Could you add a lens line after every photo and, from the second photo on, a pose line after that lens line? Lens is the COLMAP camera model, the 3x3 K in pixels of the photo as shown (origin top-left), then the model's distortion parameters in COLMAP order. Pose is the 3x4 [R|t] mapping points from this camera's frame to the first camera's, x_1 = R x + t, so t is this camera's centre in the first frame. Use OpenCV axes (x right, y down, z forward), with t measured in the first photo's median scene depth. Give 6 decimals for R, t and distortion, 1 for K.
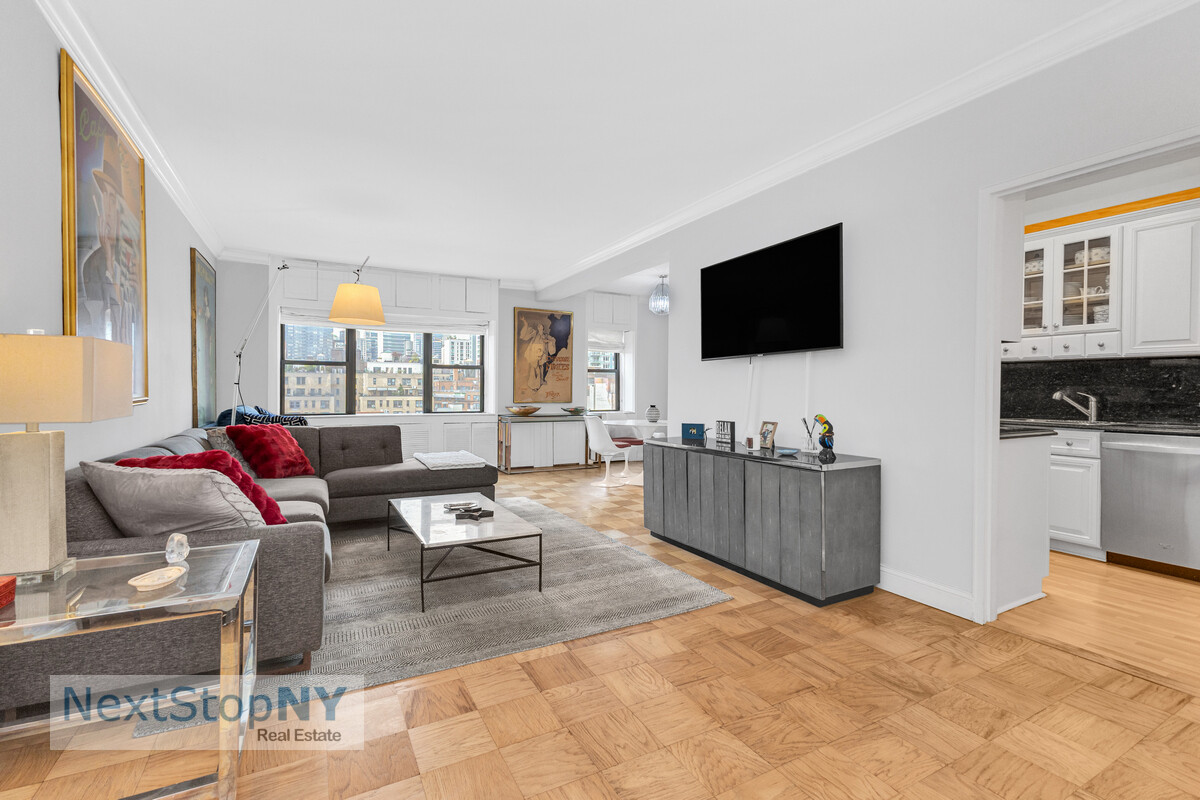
lens RADIAL K [[541.2, 0, 600.0], [0, 541.2, 400.0], [0, 0, 1]] dist [0.004203, 0.000535]
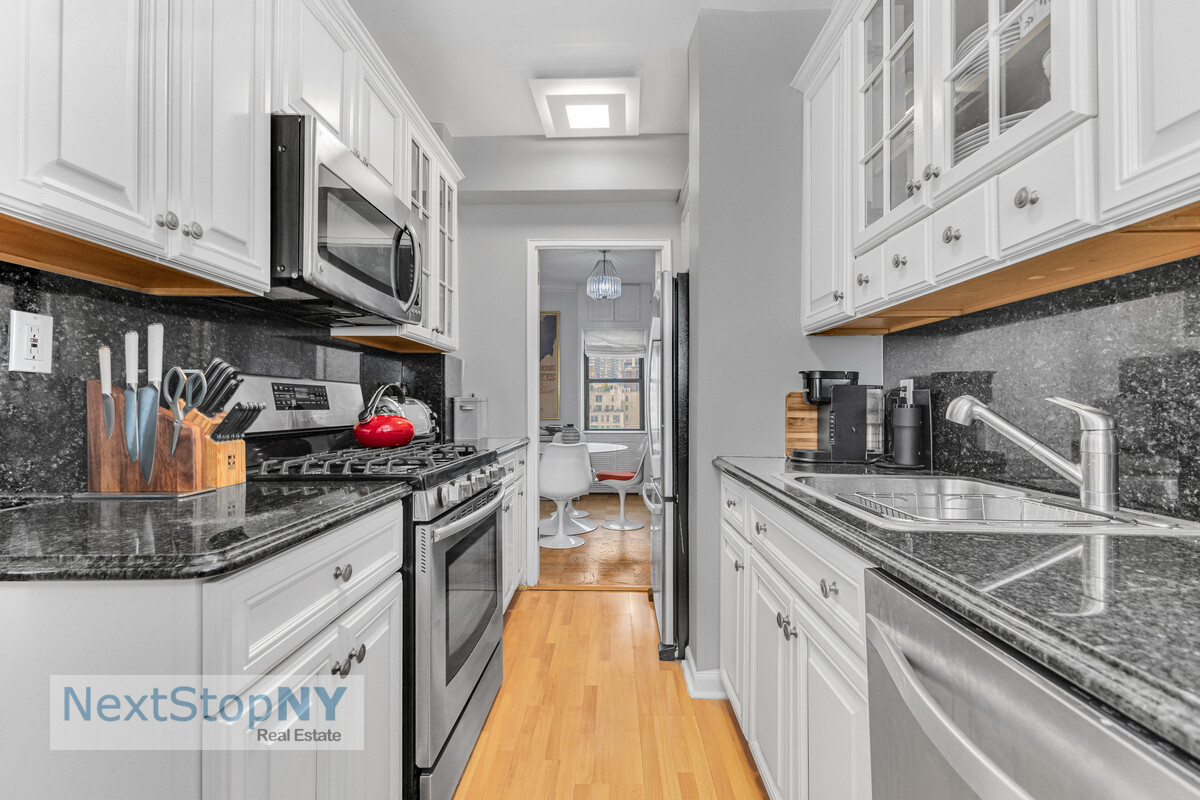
lens RADIAL K [[524.2, 0, 600.0], [0, 524.2, 400.0], [0, 0, 1]] dist [0.000075, 0.000141]
pose [[0.862559, -0.013310, -0.505781, 0.424142], [-0.001310, 0.999592, -0.028538, -0.002193], [0.505955, 0.025279, 0.862190, 0.341213]]
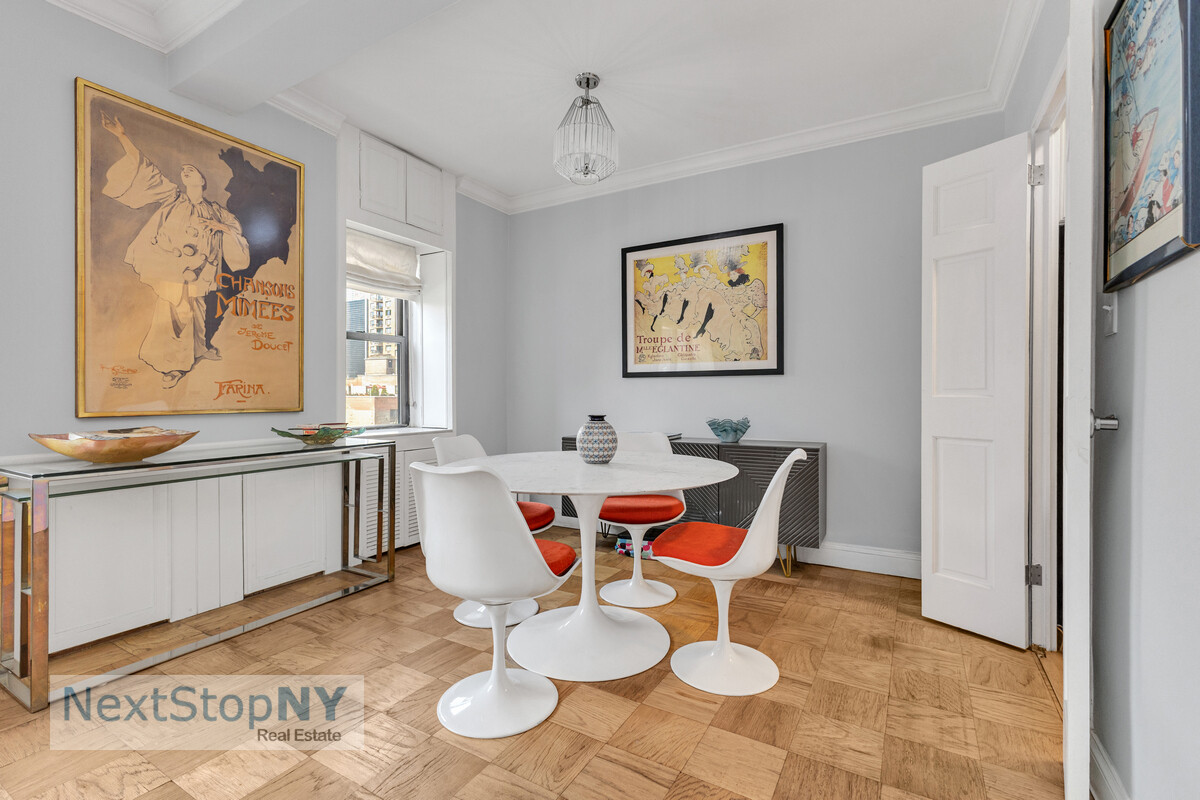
lens RADIAL K [[541.2, 0, 600.0], [0, 541.2, 400.0], [0, 0, 1]] dist [0.004203, 0.000535]
pose [[0.860617, -0.011573, 0.509122, -0.066833], [0.015046, 0.999883, -0.002705, 0.000785], [-0.509031, 0.009988, 0.860690, 0.596552]]
